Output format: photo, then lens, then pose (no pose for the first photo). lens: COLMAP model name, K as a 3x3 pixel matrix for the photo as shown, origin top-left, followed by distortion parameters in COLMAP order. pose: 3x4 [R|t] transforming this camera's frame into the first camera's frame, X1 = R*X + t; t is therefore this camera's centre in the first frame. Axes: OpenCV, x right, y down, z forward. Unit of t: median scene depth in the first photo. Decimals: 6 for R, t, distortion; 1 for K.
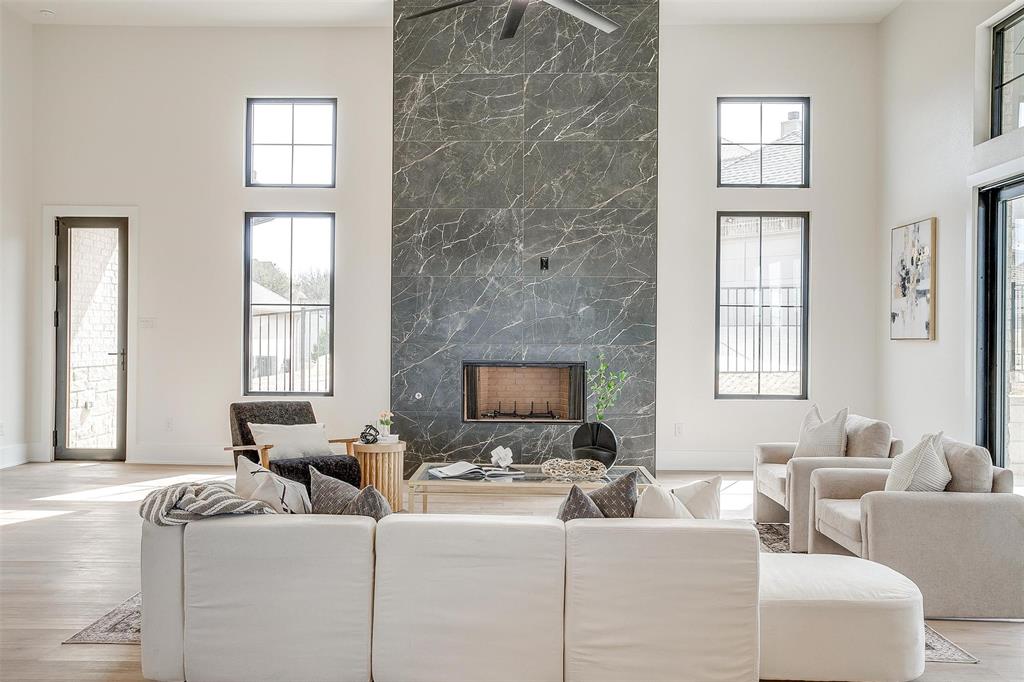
lens RADIAL K [[888.3, 0, 489.5], [0, 888.3, 336.8], [0, 0, 1]] dist [-0.012174, 0.046123]
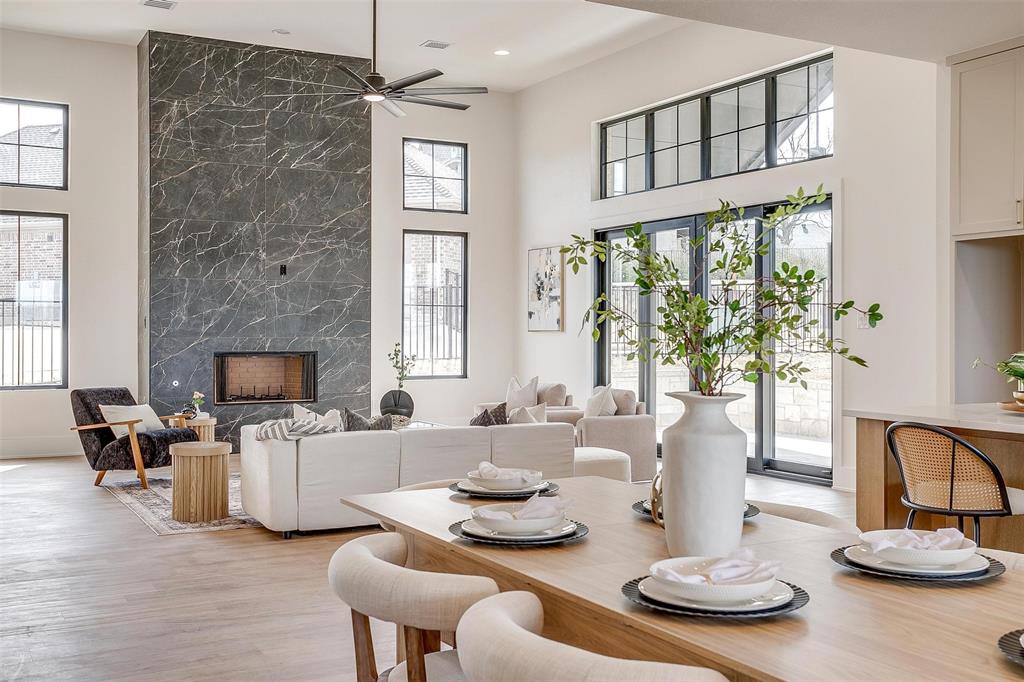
lens RADIAL K [[1100.7, 0, 511.6], [0, 1100.7, 335.6], [0, 0, 1]] dist [0.011873, 0.000000]
pose [[0.858957, -0.008331, 0.511980, -0.434662], [0.004498, 0.999952, 0.008725, -0.005264], [-0.512028, -0.005192, 0.858953, -0.436003]]
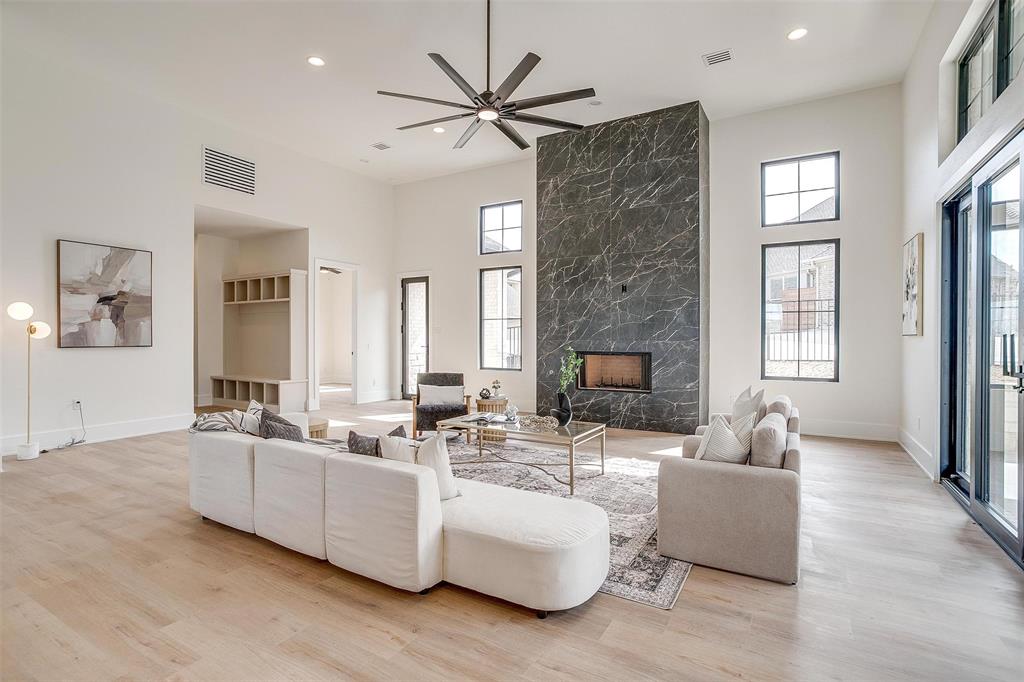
lens RADIAL K [[495.4, 0, 511.7], [0, 495.4, 336.9], [0, 0, 1]] dist [-0.034558, 0.002441]
pose [[0.879759, -0.007206, -0.475366, 0.296755], [0.006525, 0.999974, -0.003082, 0.003470], [0.475376, -0.000390, 0.879783, 0.150148]]
